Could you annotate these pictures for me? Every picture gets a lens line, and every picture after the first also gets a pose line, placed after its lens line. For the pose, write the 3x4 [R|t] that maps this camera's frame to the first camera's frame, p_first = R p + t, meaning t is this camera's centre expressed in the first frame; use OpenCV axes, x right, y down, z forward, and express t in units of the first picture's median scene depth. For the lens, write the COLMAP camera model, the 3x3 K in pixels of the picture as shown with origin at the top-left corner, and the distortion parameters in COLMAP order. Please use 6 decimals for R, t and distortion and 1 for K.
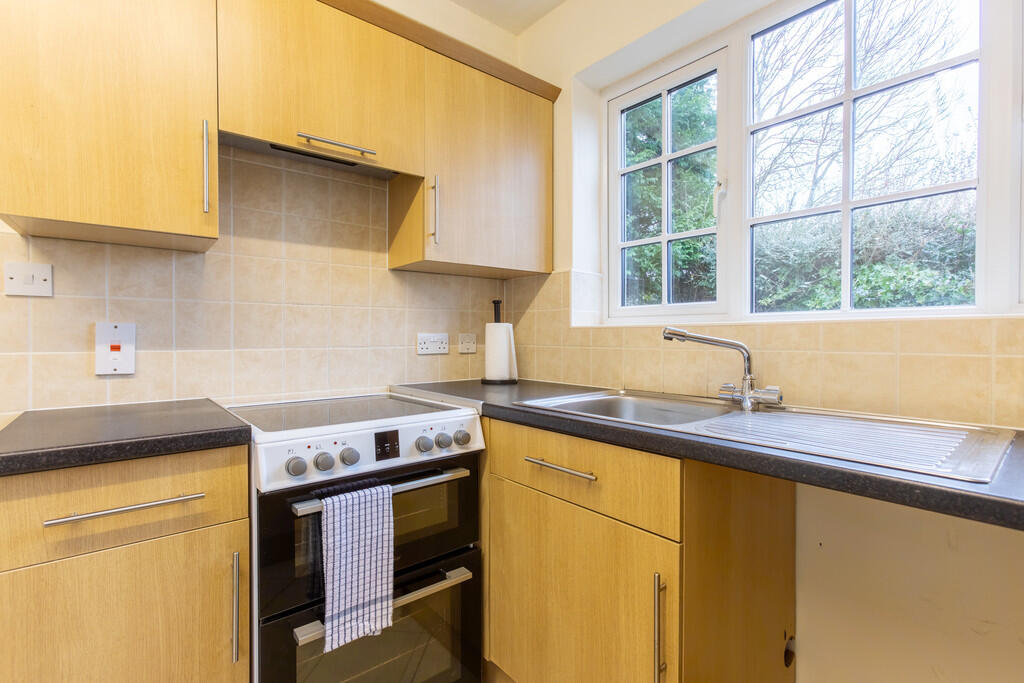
lens RADIAL K [[463.9, 0, 508.8], [0, 463.9, 340.5], [0, 0, 1]] dist [-0.019972, 0.025055]
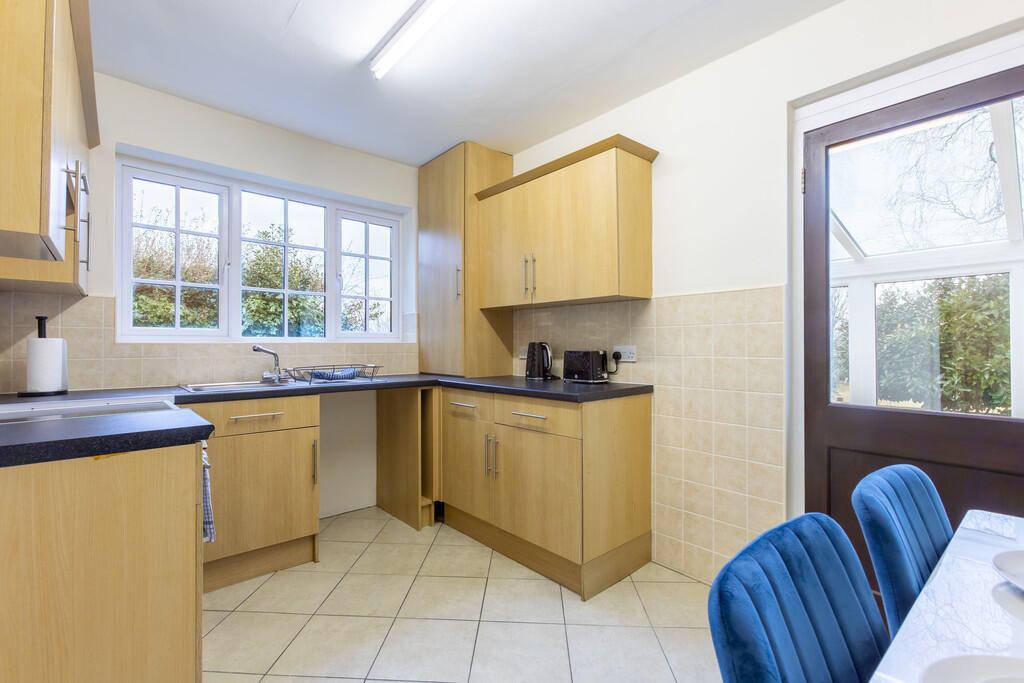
lens RADIAL K [[463.9, 0, 508.8], [0, 463.9, 340.5], [0, 0, 1]] dist [-0.019972, 0.025055]
pose [[-0.046916, 0.012062, 0.998826, -1.216622], [0.011289, 0.999870, -0.011544, -0.008926], [-0.998835, 0.010734, -0.047046, 0.006877]]
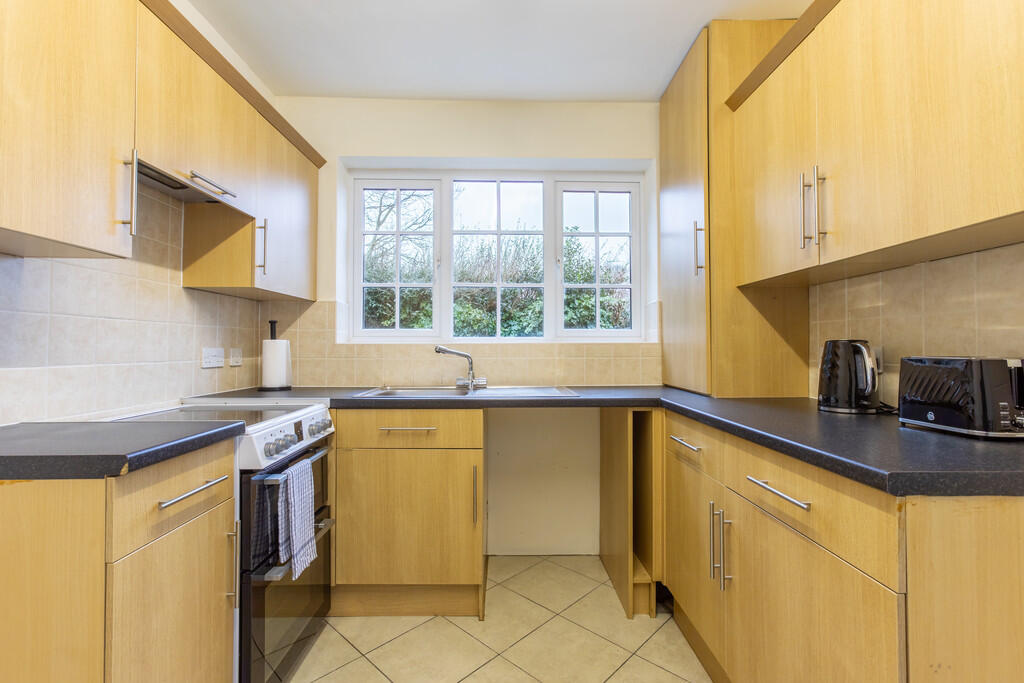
lens RADIAL K [[463.9, 0, 508.8], [0, 463.9, 340.5], [0, 0, 1]] dist [-0.019972, 0.025055]
pose [[0.619869, 0.013355, 0.784591, -0.628361], [0.006894, 0.999724, -0.022463, -0.004864], [-0.784675, 0.019334, 0.619606, -0.217527]]
